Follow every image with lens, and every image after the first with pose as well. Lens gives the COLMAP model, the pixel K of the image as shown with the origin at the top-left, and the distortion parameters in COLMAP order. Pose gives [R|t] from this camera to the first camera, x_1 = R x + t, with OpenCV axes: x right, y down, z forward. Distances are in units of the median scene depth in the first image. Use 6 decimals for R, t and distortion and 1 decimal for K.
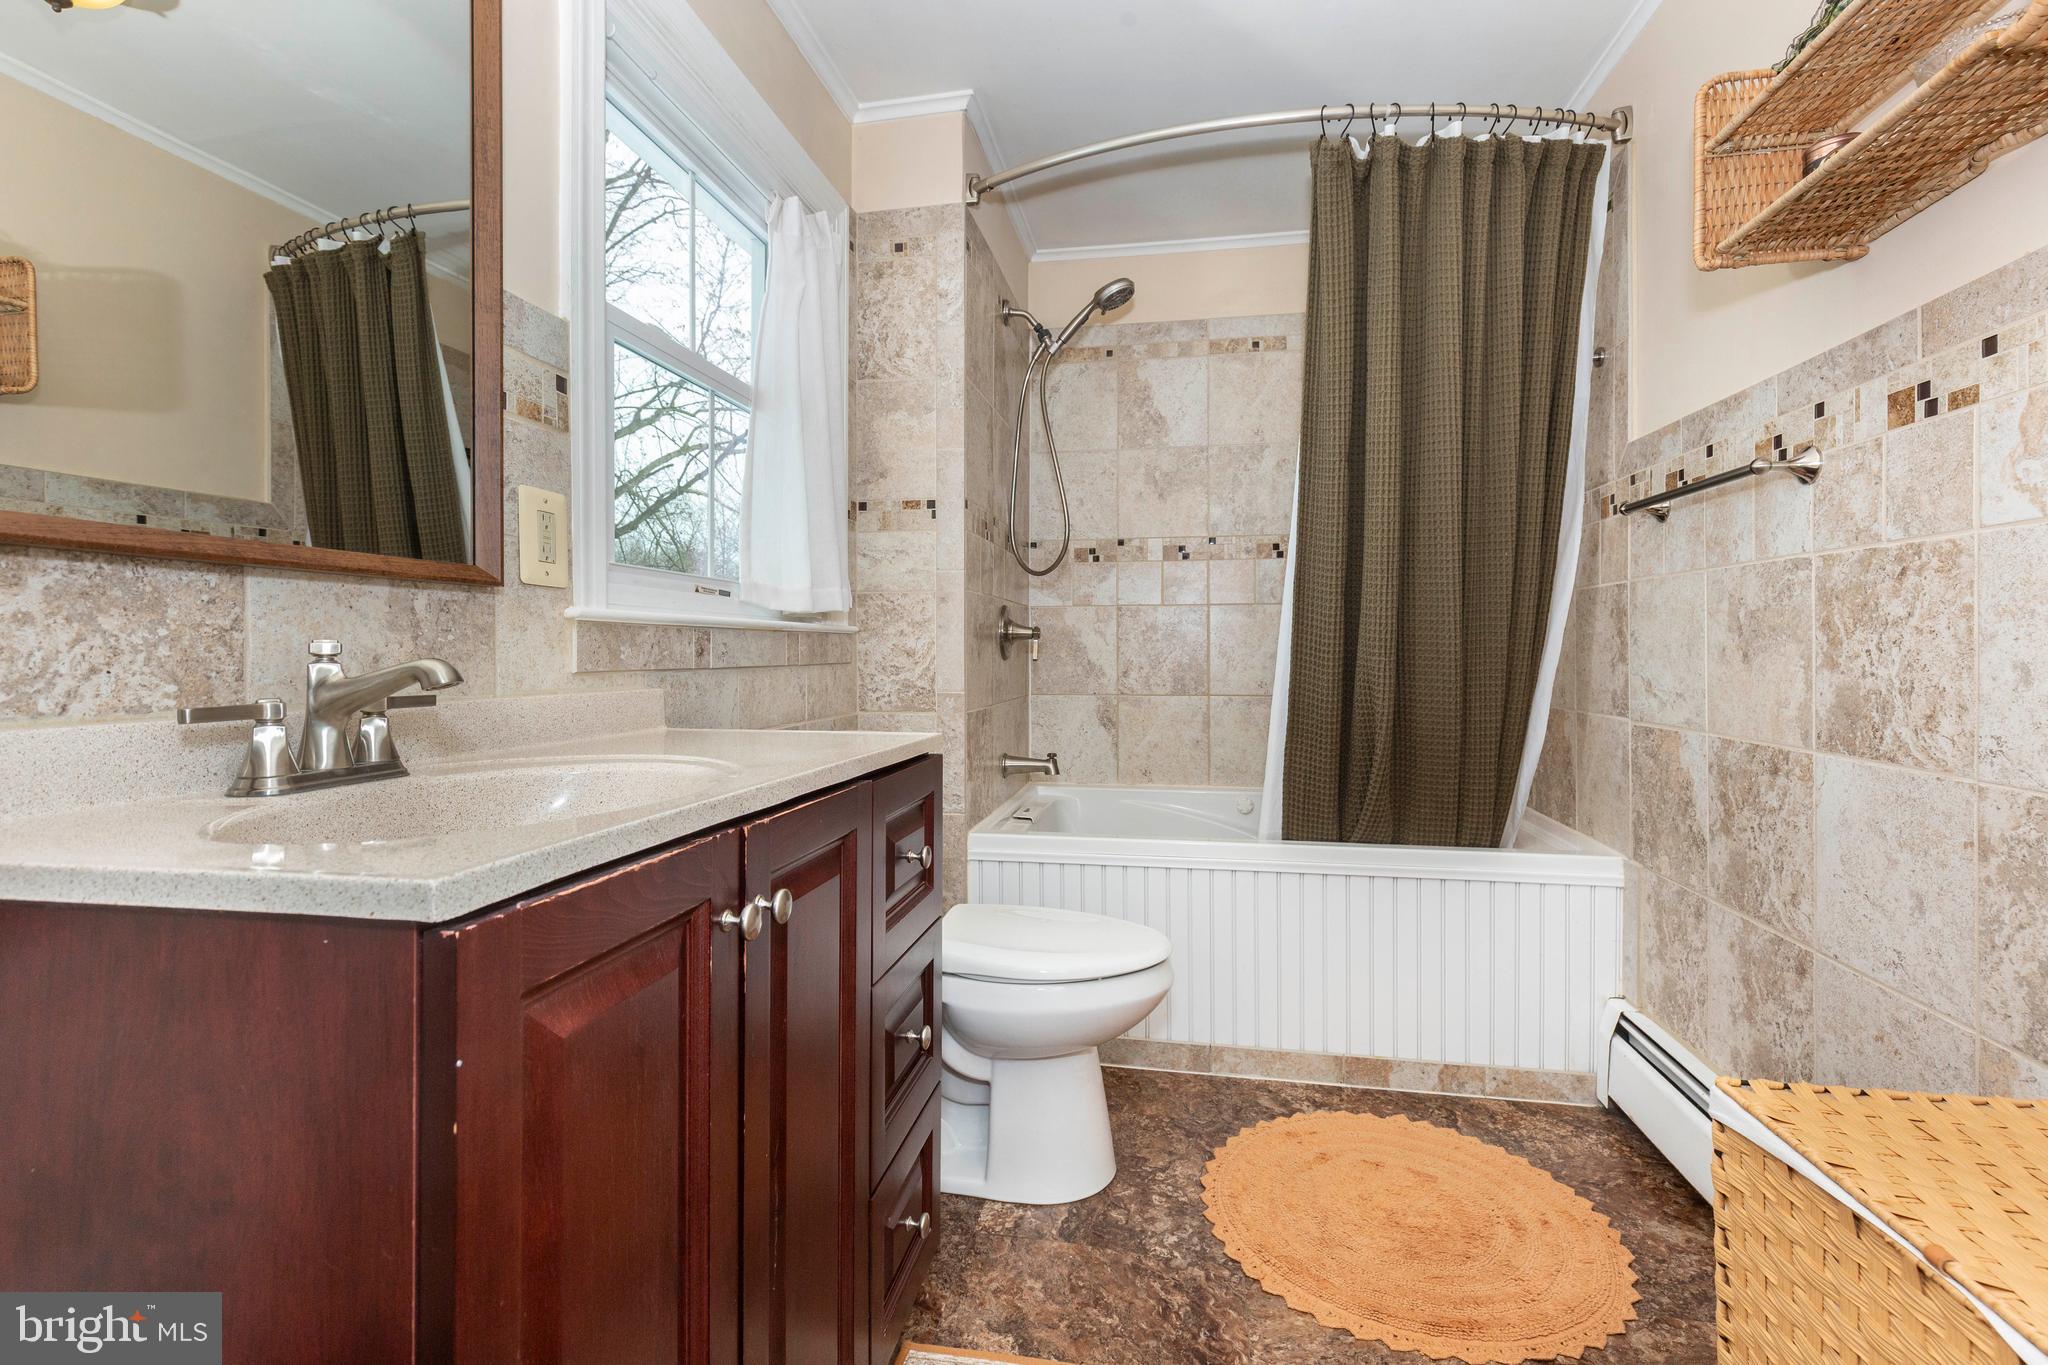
lens RADIAL K [[924.9, 0, 1023.4], [0, 924.9, 656.9], [0, 0, 1]] dist [0.007637, -0.001033]
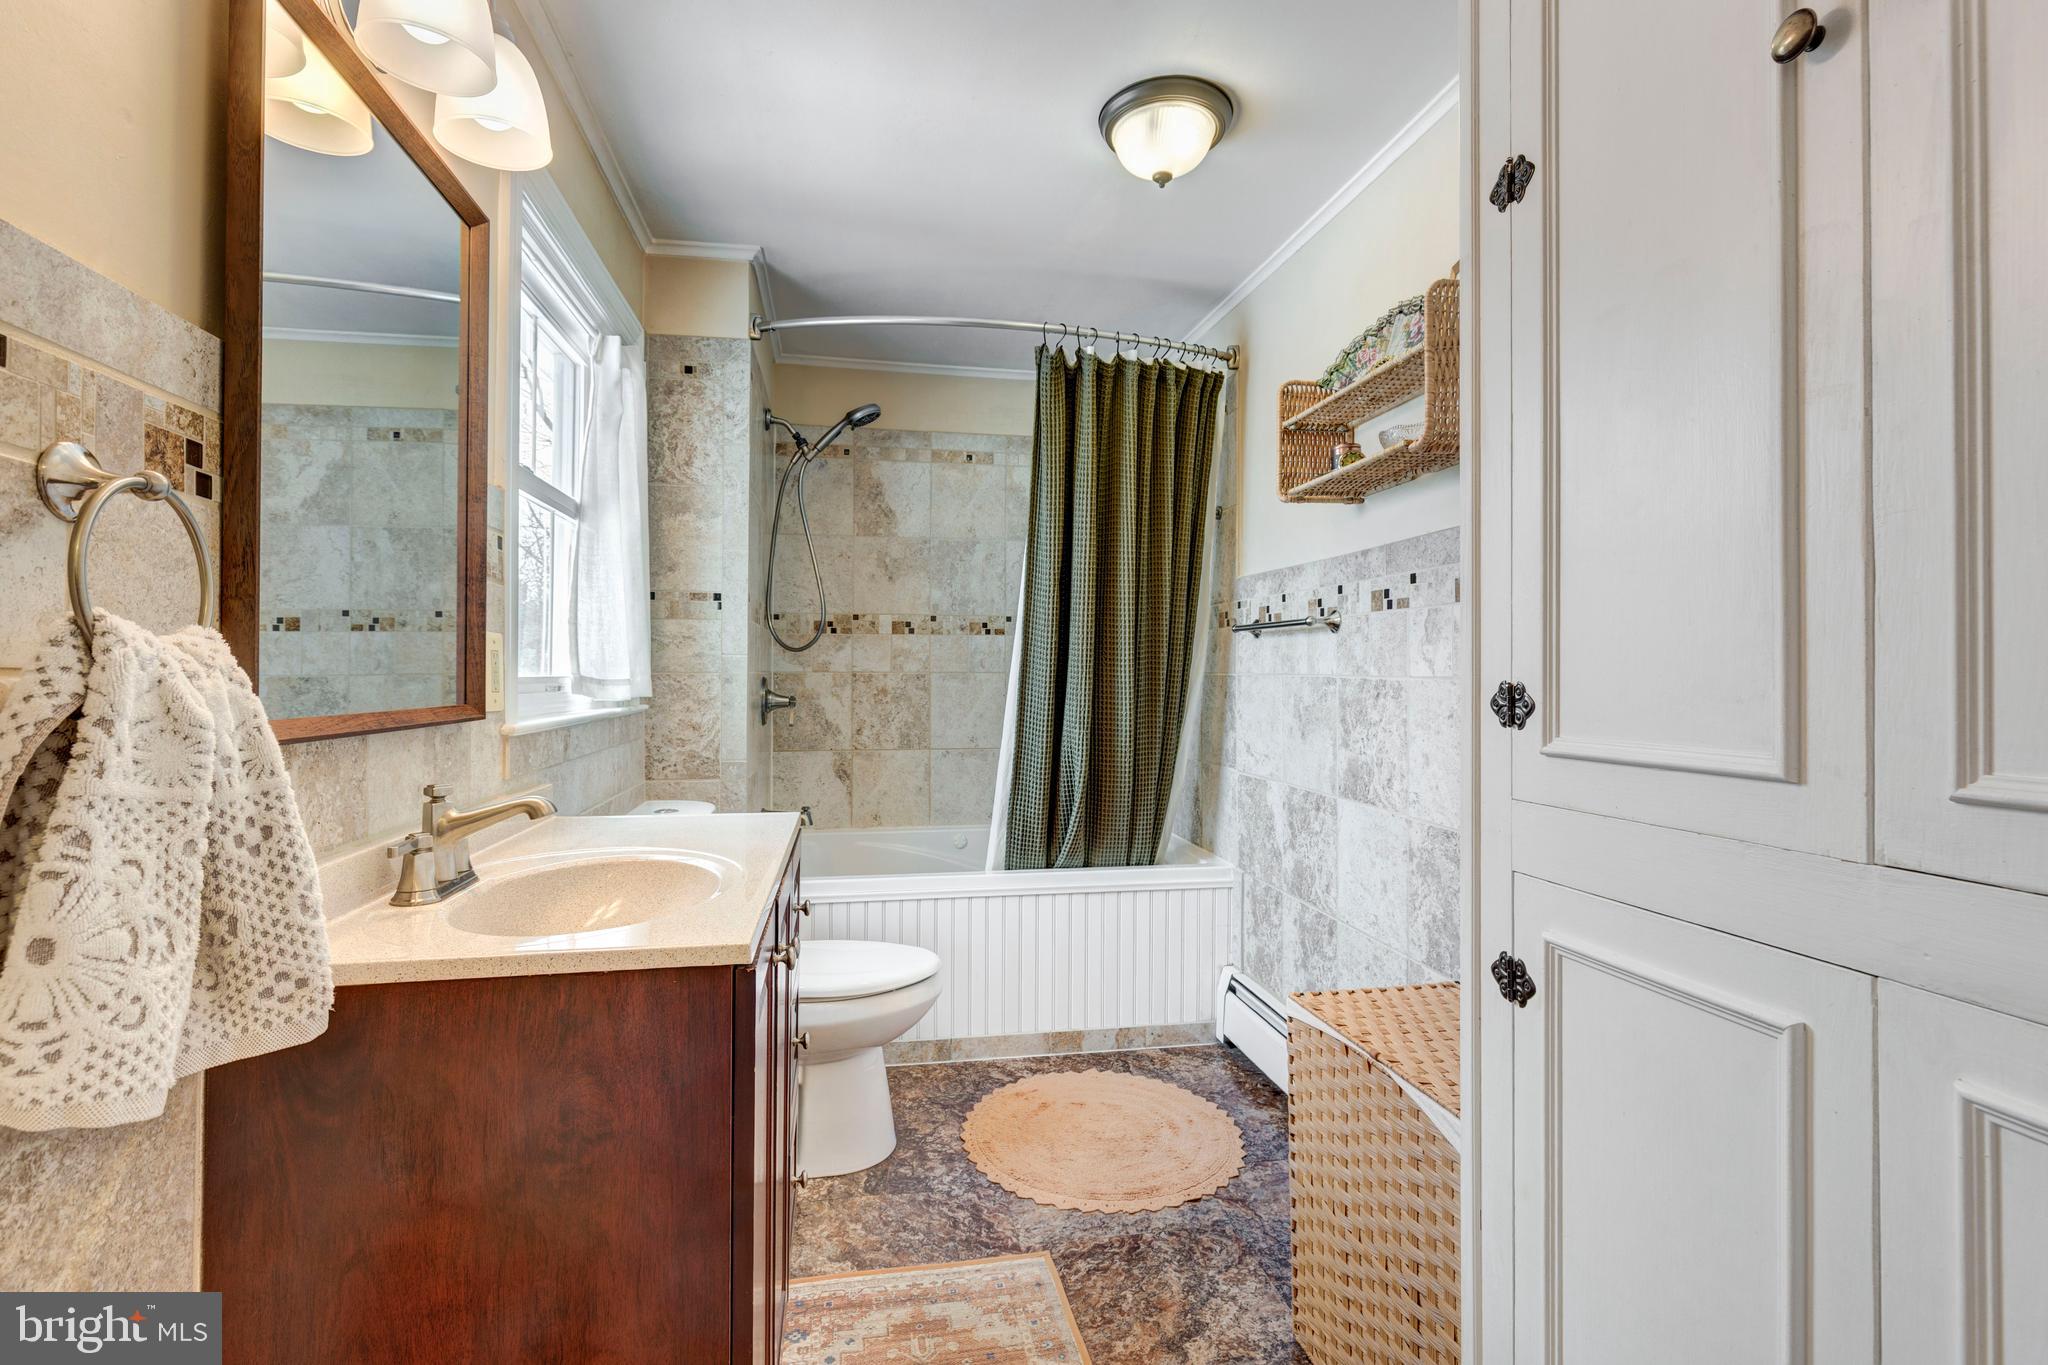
lens RADIAL K [[924.9, 0, 1020.1], [0, 924.9, 675.7], [0, 0, 1]] dist [0.007637, -0.001033]
pose [[0.934633, 0.006995, 0.355544, -0.181940], [-0.004446, 0.999958, -0.007984, -0.070297], [-0.355585, 0.005881, 0.934626, -0.234987]]
